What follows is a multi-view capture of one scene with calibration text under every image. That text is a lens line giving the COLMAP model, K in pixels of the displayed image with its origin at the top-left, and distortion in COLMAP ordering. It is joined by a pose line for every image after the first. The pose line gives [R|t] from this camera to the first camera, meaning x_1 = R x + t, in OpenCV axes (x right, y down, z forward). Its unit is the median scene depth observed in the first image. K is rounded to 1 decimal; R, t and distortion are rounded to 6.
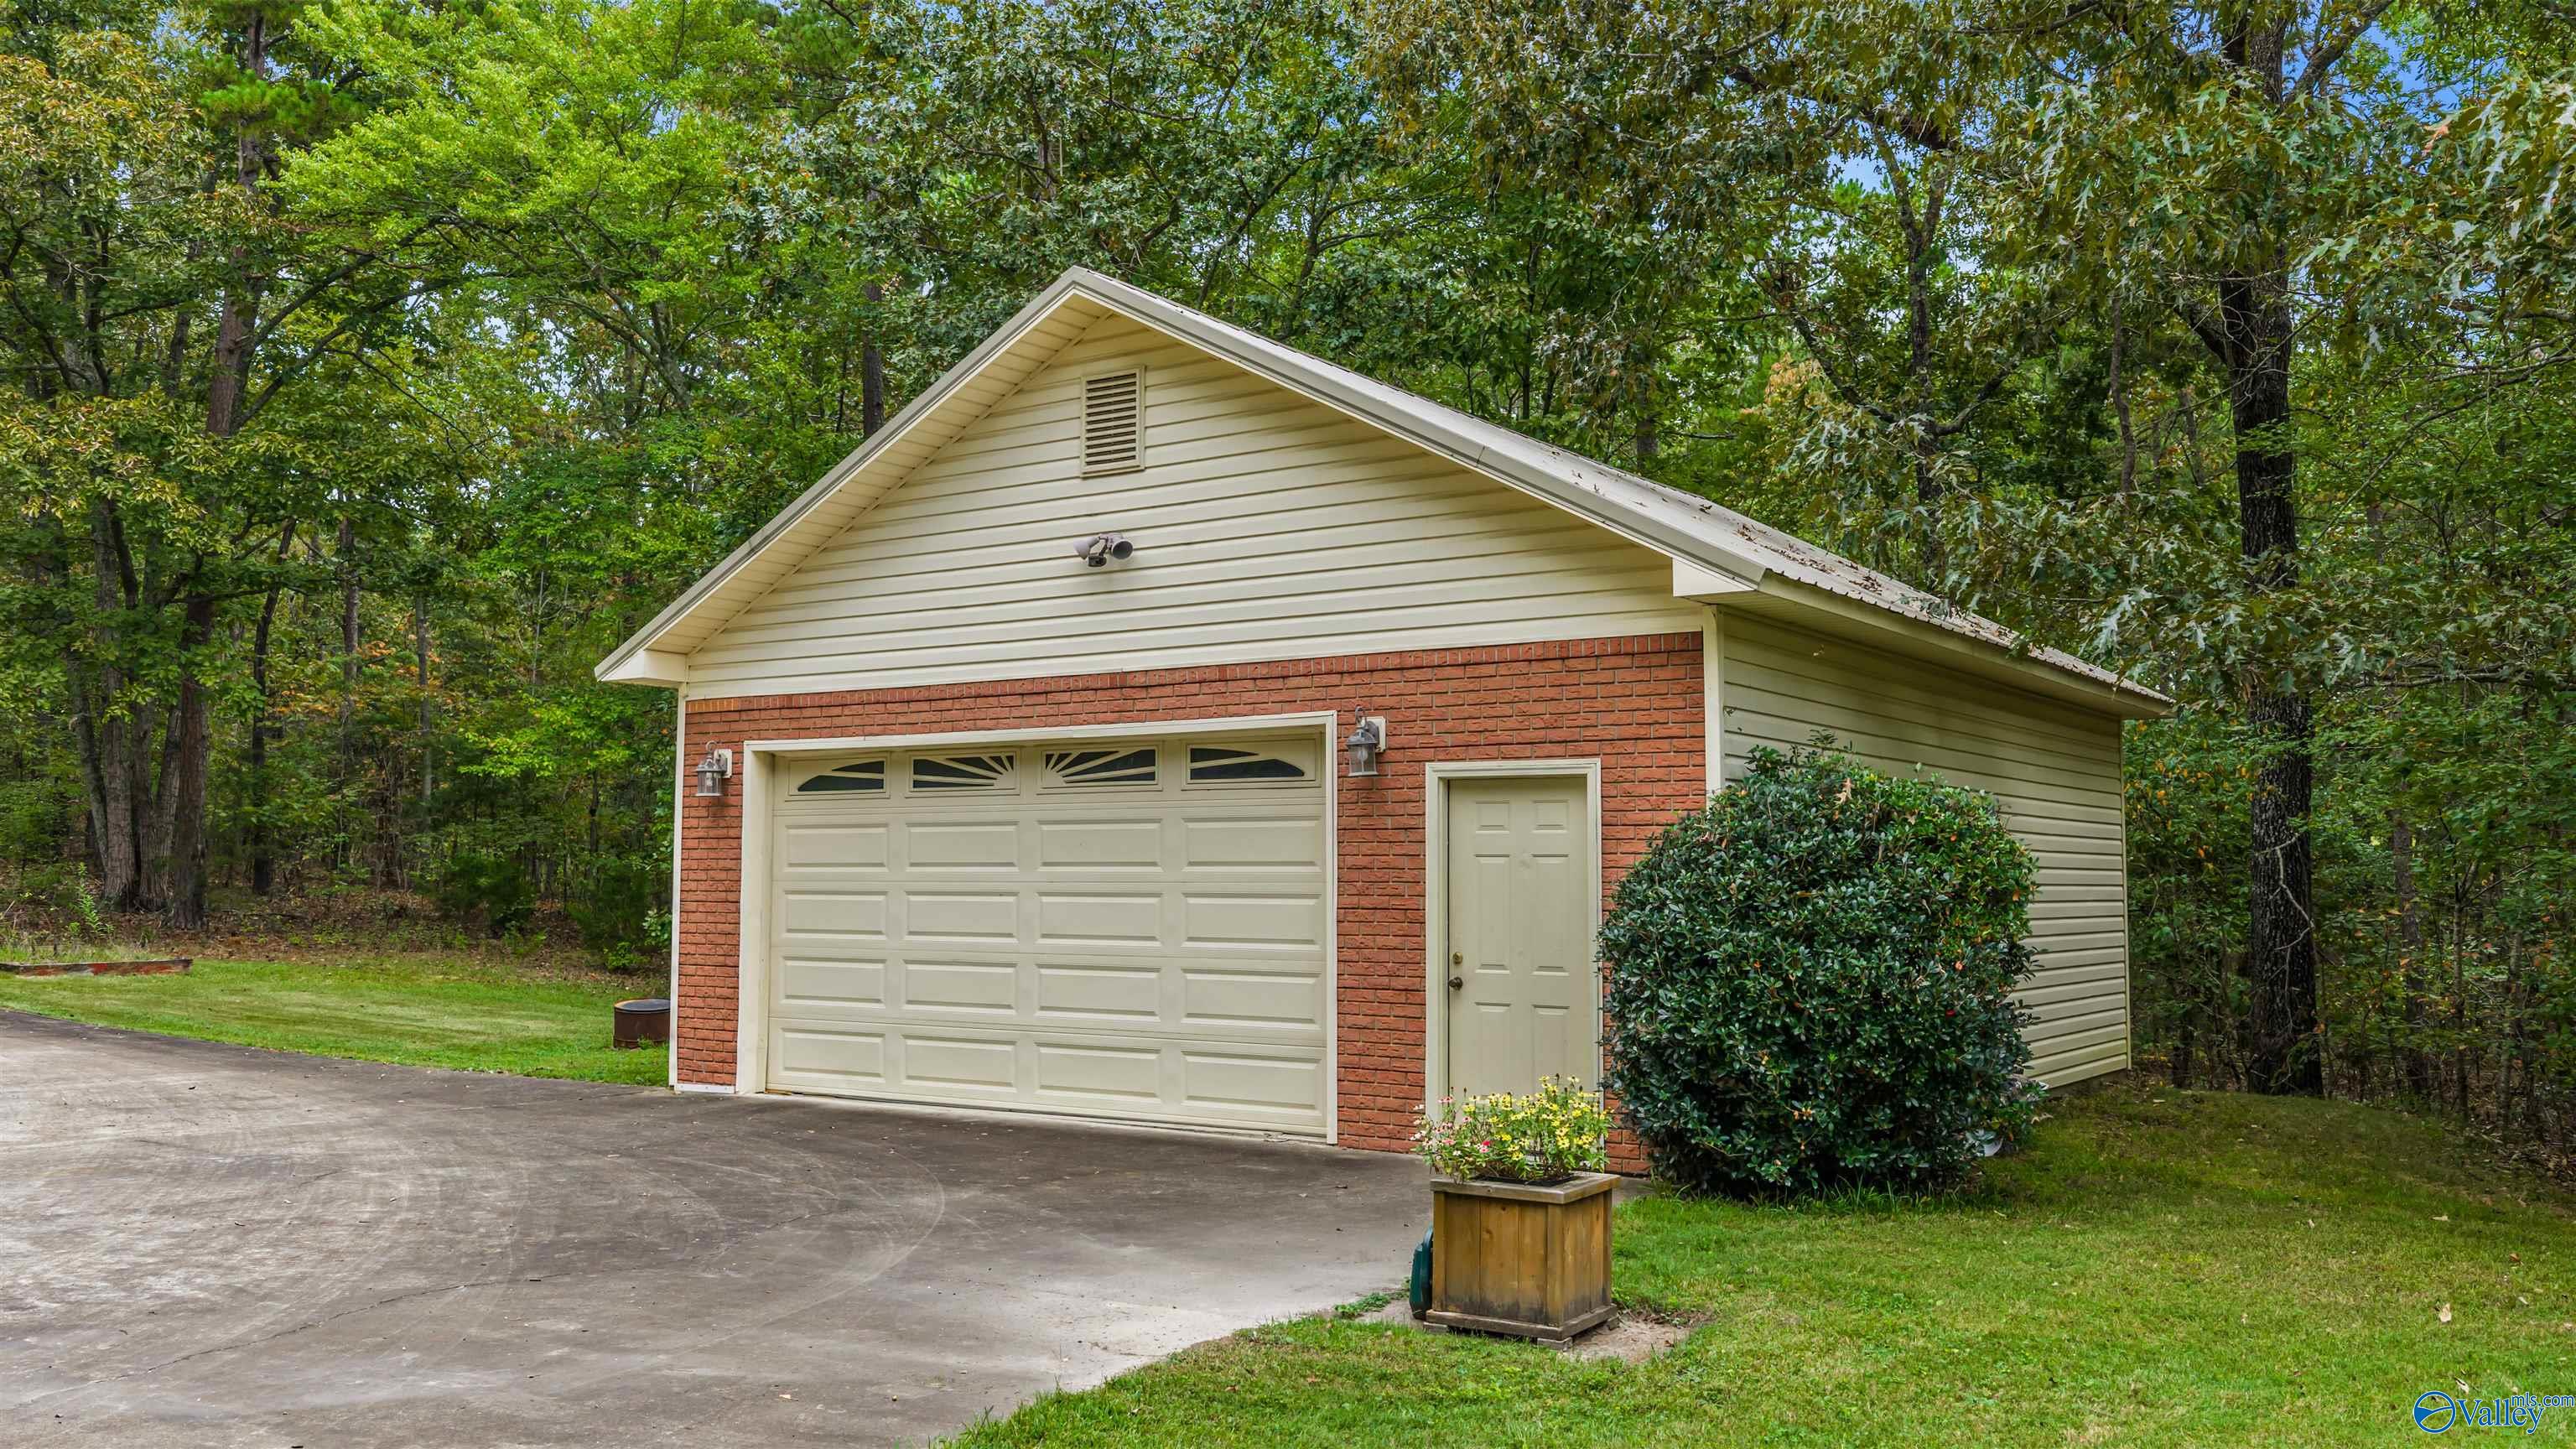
lens RADIAL K [[2131.4, 0, 1288.0], [0, 2131.4, 724.5], [0, 0, 1]] dist [0.007424, 0.002594]
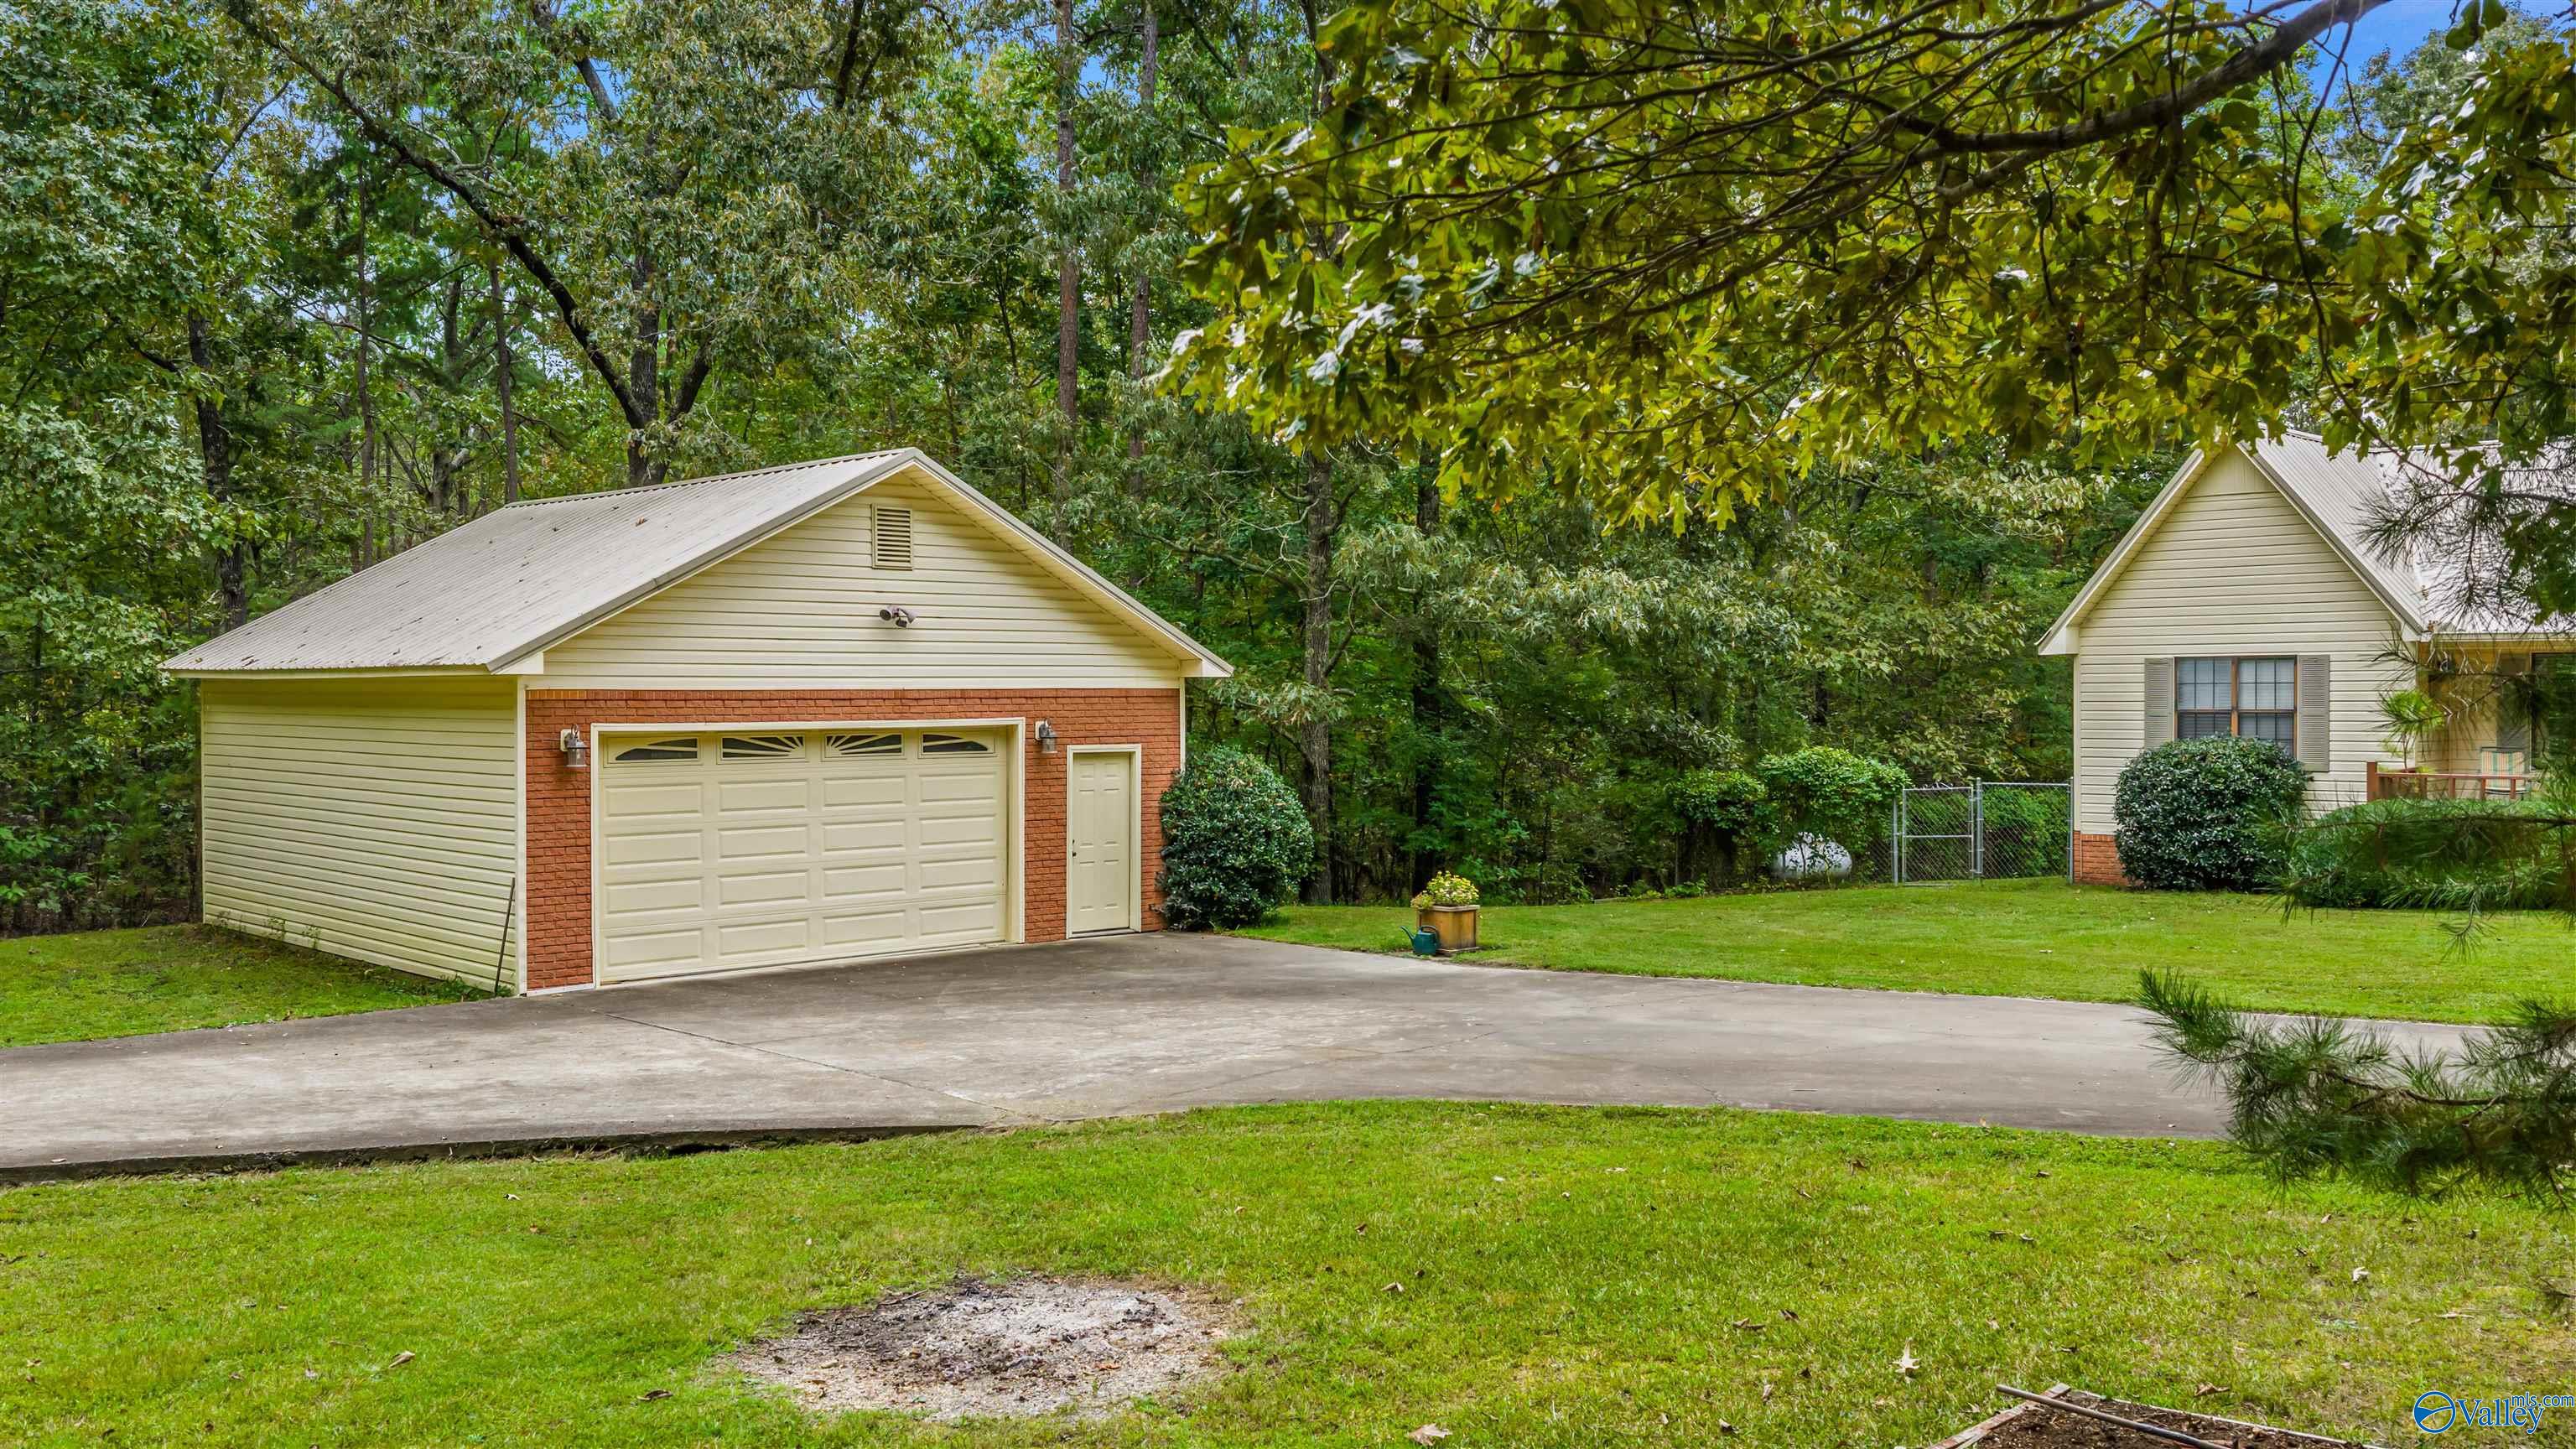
lens RADIAL K [[2131.4, 0, 1288.0], [0, 2131.4, 724.5], [0, 0, 1]] dist [0.007424, 0.002594]
pose [[0.202152, -0.023275, 0.979078, -1.720305], [-0.072898, 0.996587, 0.038743, -0.087451], [-0.976637, -0.079205, 0.199765, 0.374949]]
